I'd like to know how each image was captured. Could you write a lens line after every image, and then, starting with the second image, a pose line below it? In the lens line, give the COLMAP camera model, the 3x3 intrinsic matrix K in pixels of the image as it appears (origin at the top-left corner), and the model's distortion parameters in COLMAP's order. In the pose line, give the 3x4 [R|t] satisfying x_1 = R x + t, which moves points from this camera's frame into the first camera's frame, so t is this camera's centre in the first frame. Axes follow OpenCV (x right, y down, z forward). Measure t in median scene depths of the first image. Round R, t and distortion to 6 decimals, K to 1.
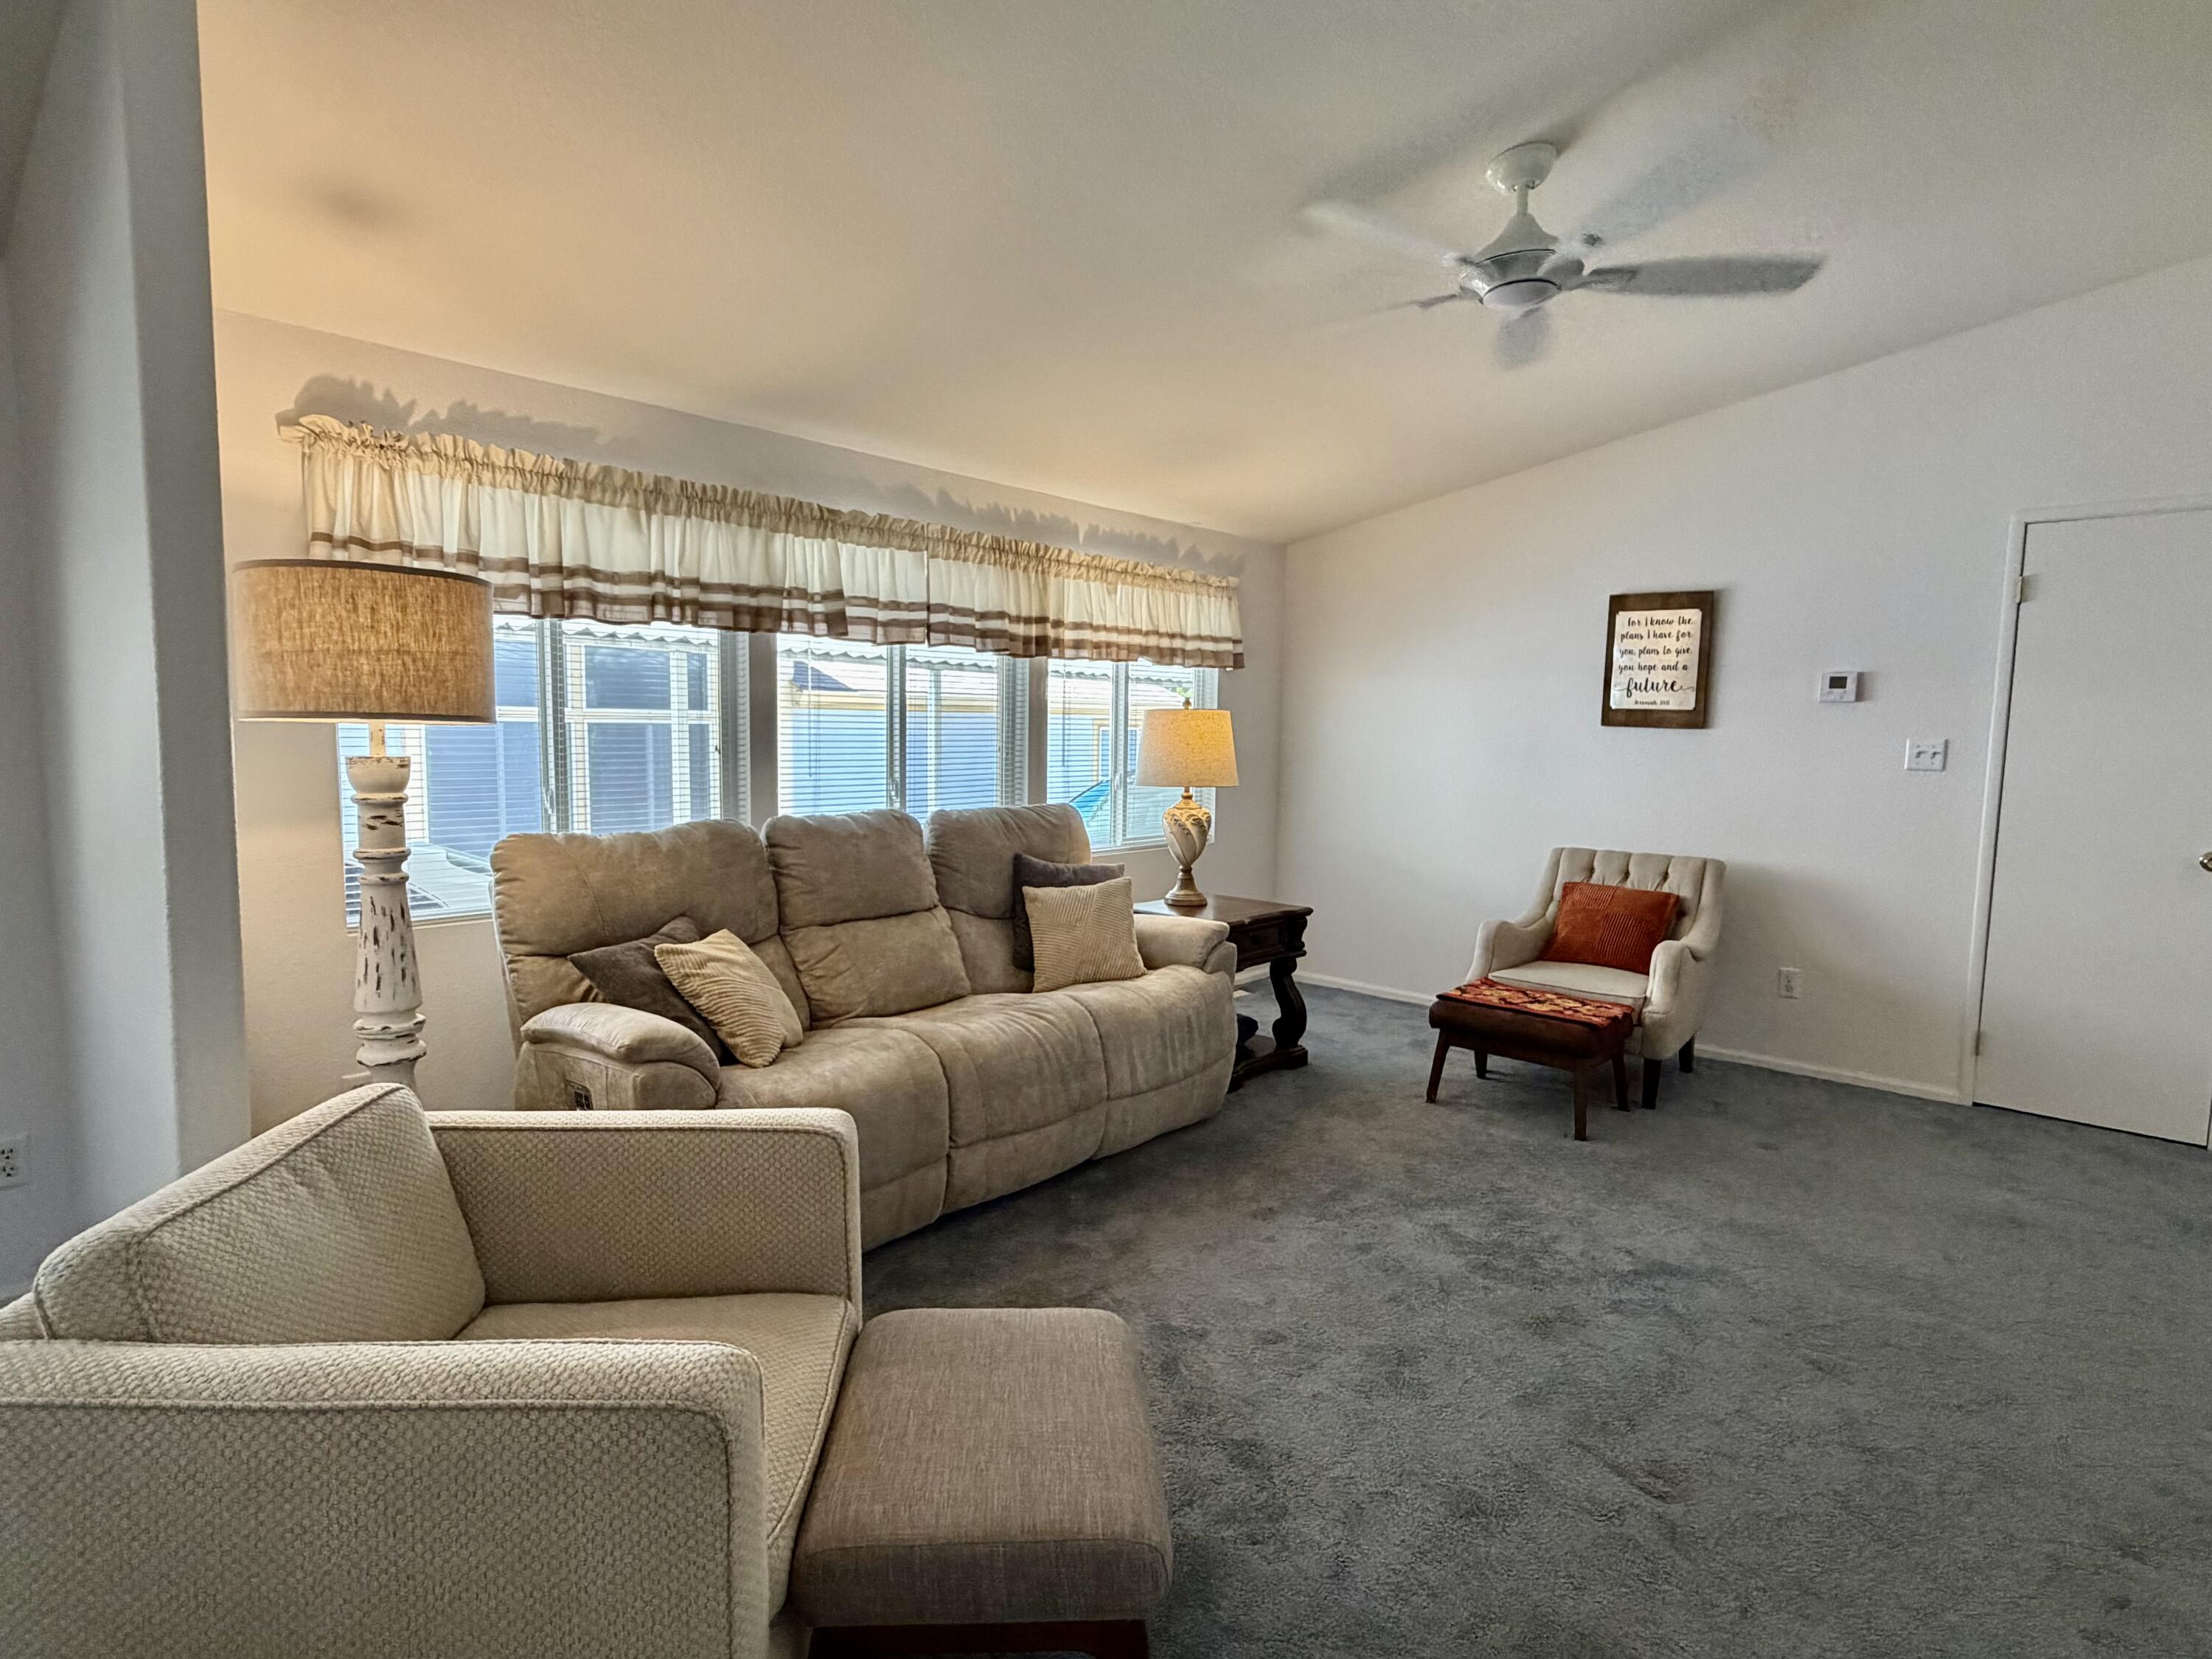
lens RADIAL K [[1159.5, 0, 1114.7], [0, 1159.5, 832.2], [0, 0, 1]] dist [0.002890, -0.000455]
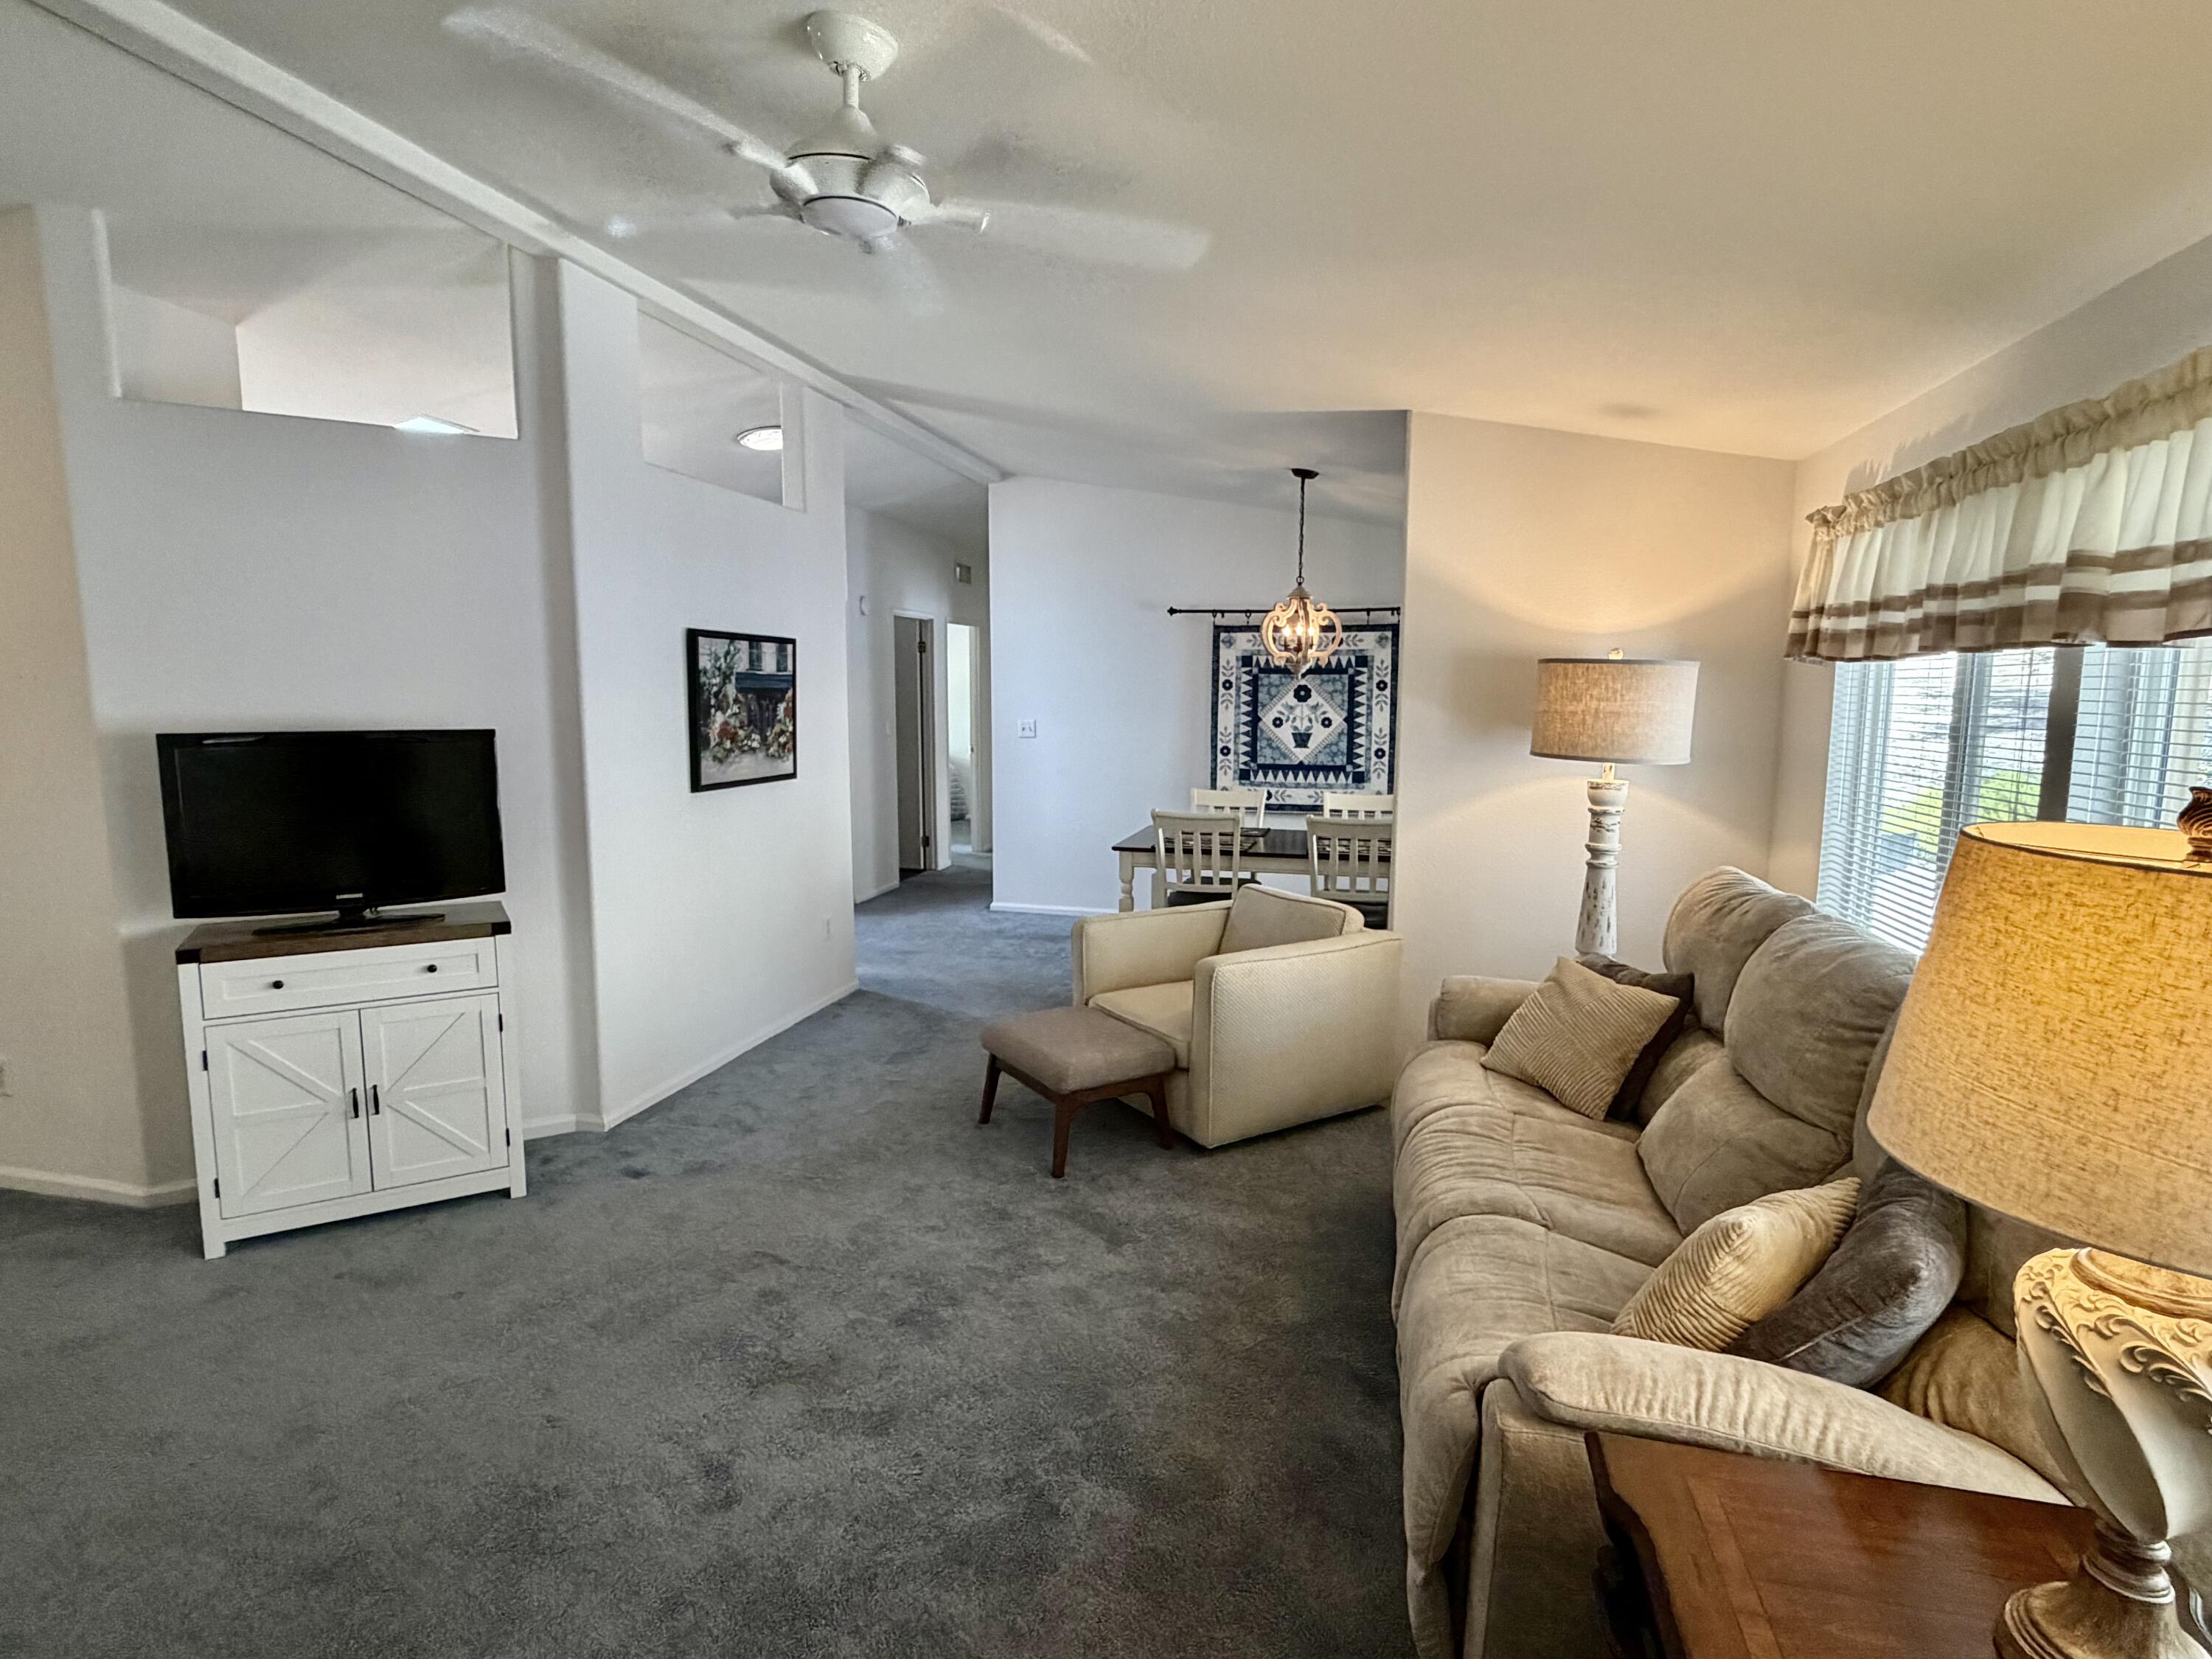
lens RADIAL K [[1159.5, 0, 1116.2], [0, 1159.5, 839.8], [0, 0, 1]] dist [0.002890, -0.000455]
pose [[-0.880713, 0.014475, -0.473429, 0.372626], [-0.097502, 0.972585, 0.211118, -0.144055], [0.463506, 0.232095, -0.855157, 1.215163]]
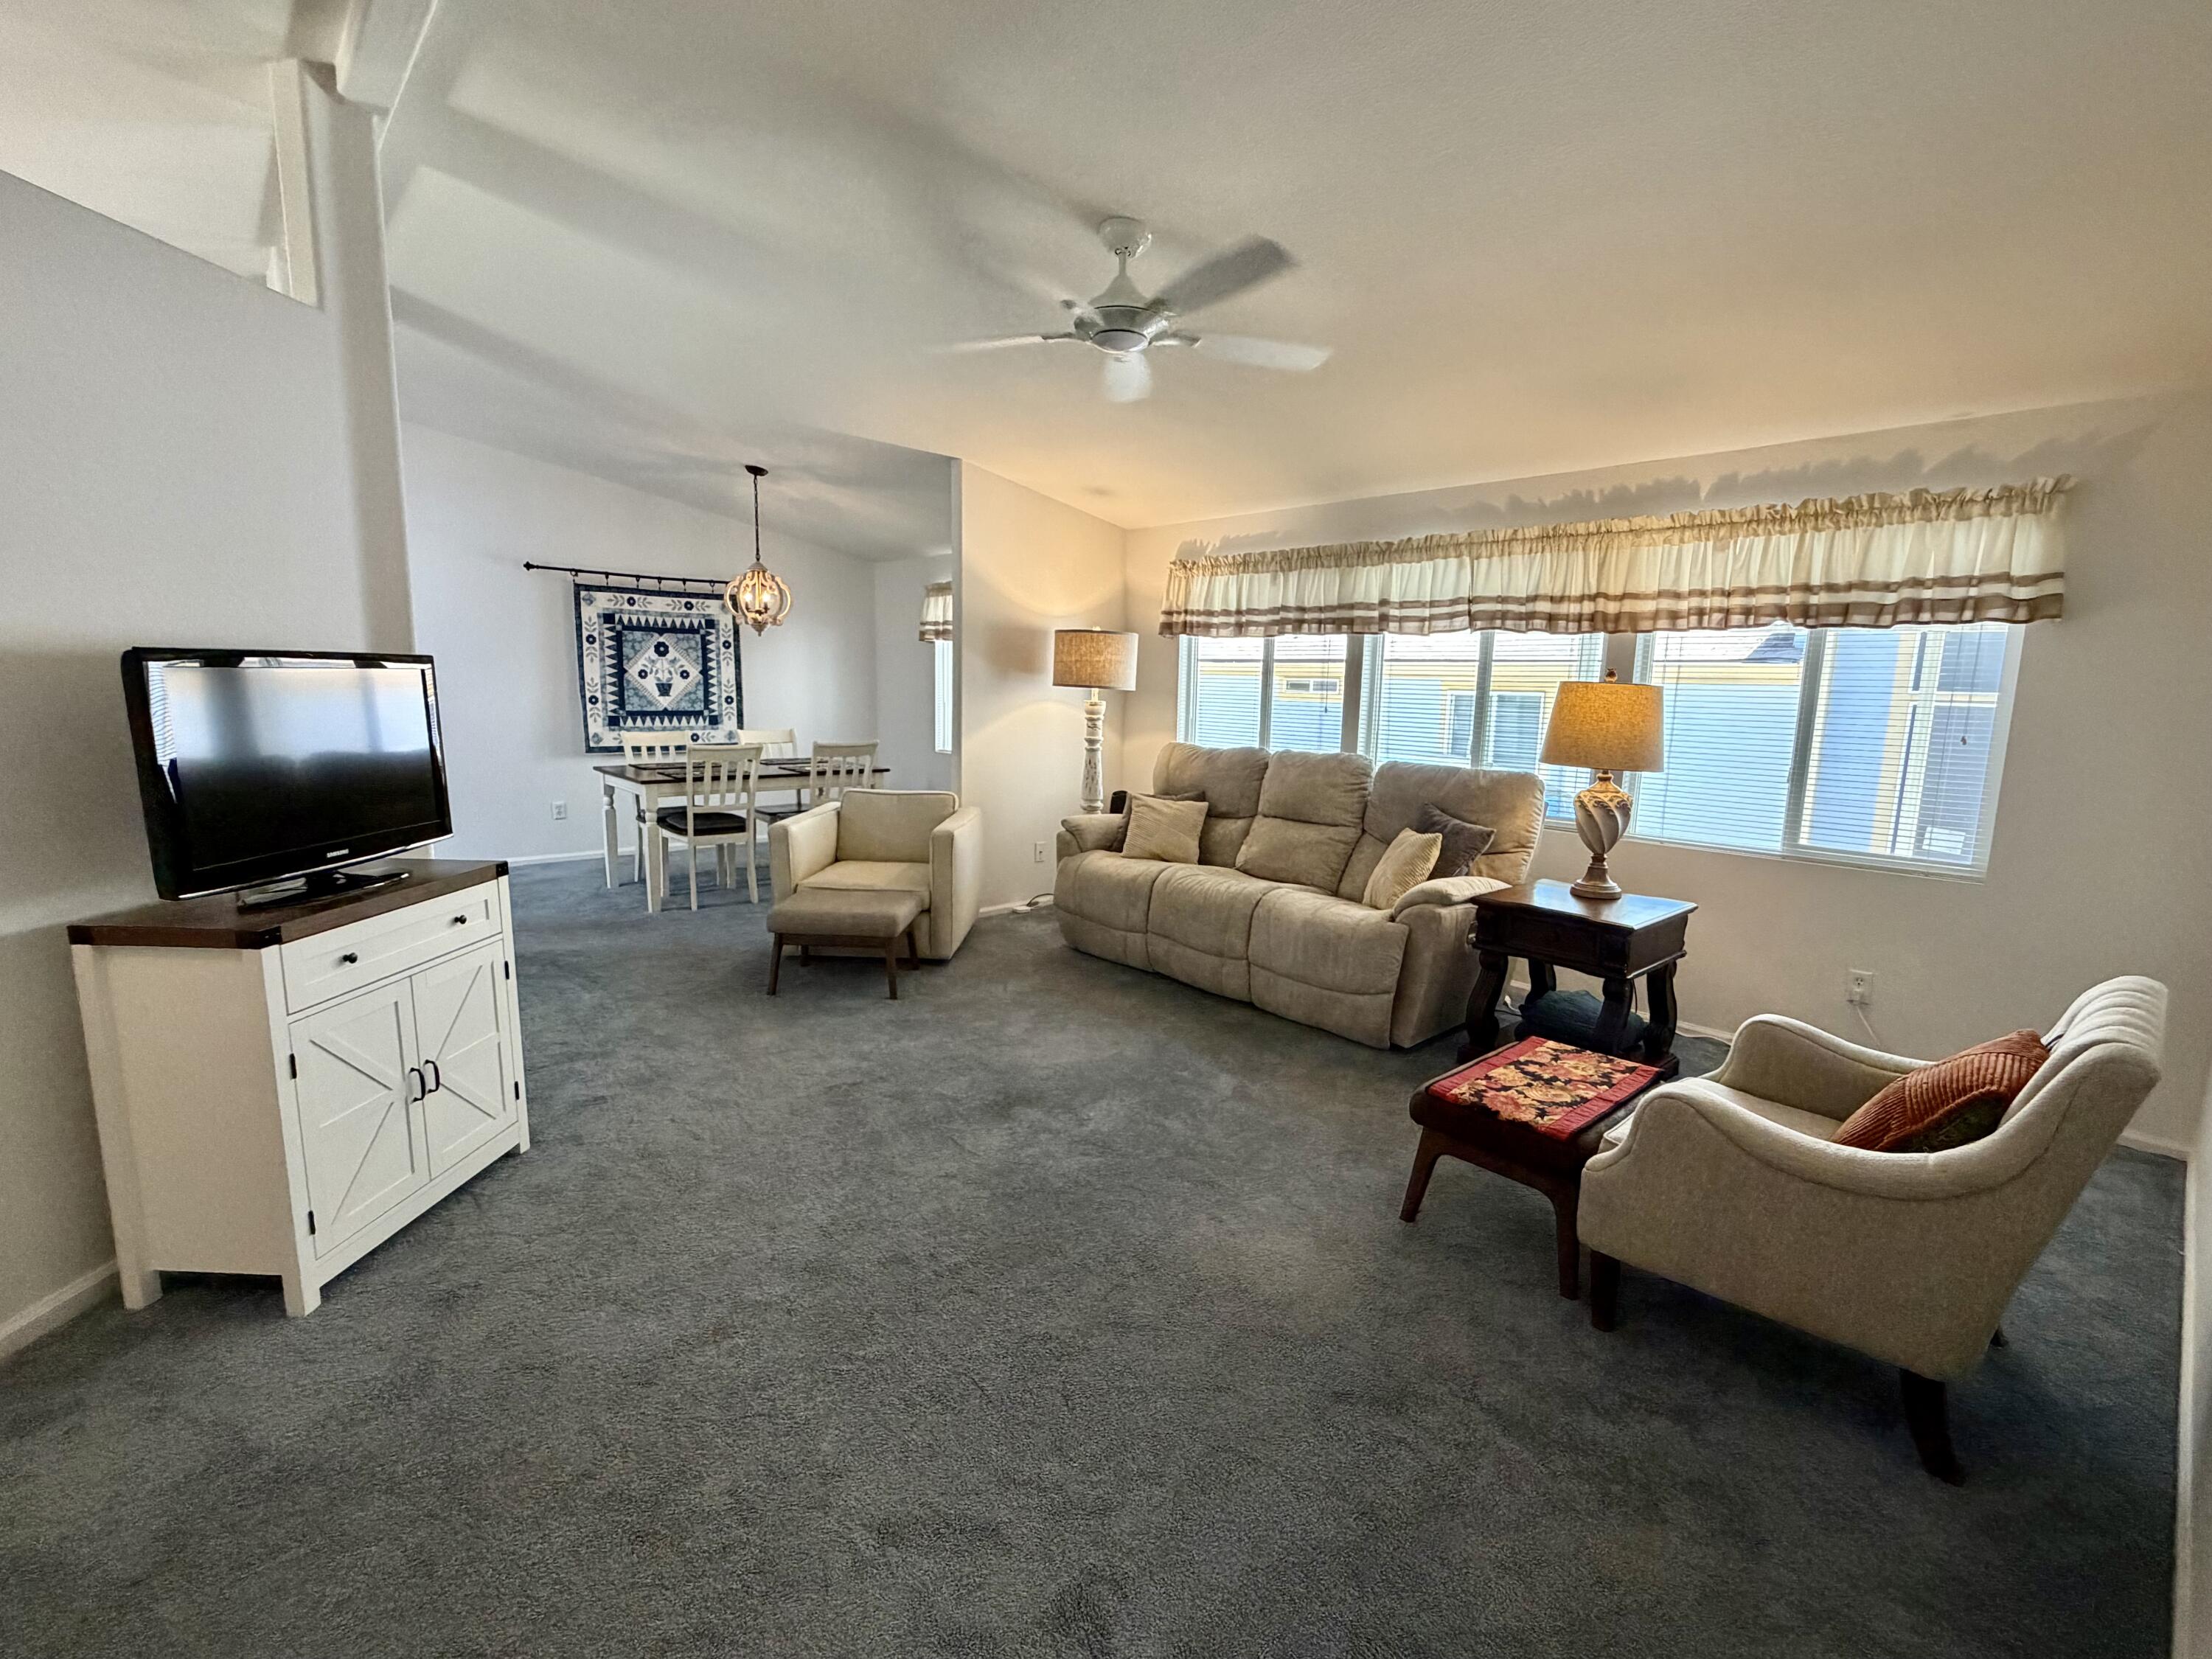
lens RADIAL K [[996.1, 0, 1113.4], [0, 996.1, 834.8], [0, 0, 1]] dist [0.002667, 0.001179]
pose [[-0.100141, 0.111875, -0.988664, 0.969448], [-0.142606, 0.981786, 0.125541, -0.031939], [0.984701, 0.153561, -0.082363, 0.781455]]
